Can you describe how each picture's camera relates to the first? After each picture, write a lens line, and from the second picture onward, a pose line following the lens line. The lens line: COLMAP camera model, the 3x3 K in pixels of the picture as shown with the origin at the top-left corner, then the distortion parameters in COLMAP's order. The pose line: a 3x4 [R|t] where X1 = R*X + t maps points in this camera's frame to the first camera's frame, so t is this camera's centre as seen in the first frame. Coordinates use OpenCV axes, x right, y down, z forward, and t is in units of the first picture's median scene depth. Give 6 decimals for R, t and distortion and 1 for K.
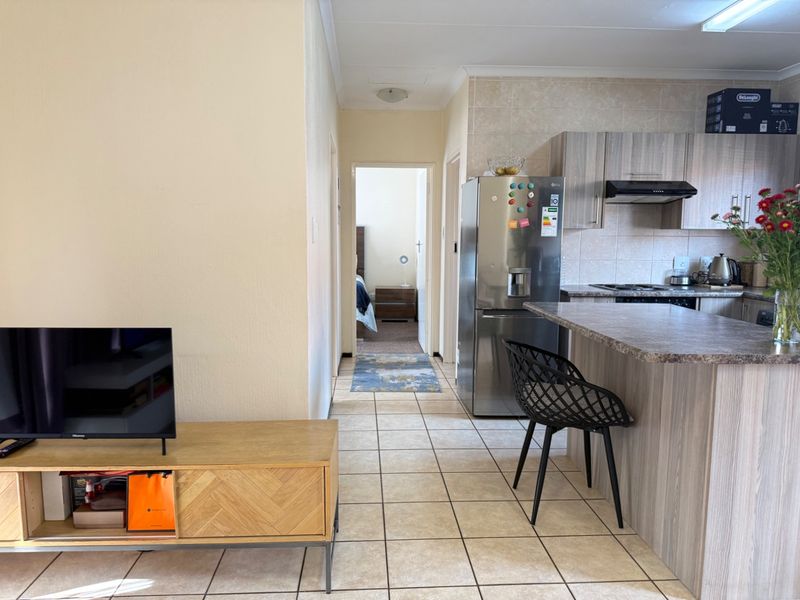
lens RADIAL K [[567.5, 0, 400.6], [0, 567.5, 306.1], [0, 0, 1]] dist [0.091899, -0.129503]
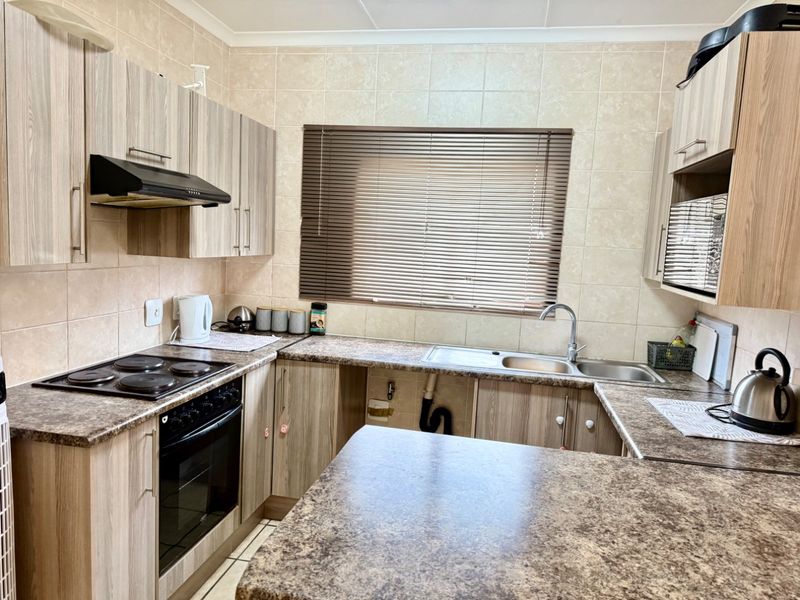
lens RADIAL K [[567.7, 0, 397.4], [0, 567.7, 305.2], [0, 0, 1]] dist [0.084211, -0.119009]
pose [[0.249851, -0.110242, 0.961988, -0.018121], [0.070380, 0.992937, 0.095510, -0.130090], [-0.965723, 0.043841, 0.255845, 0.665889]]
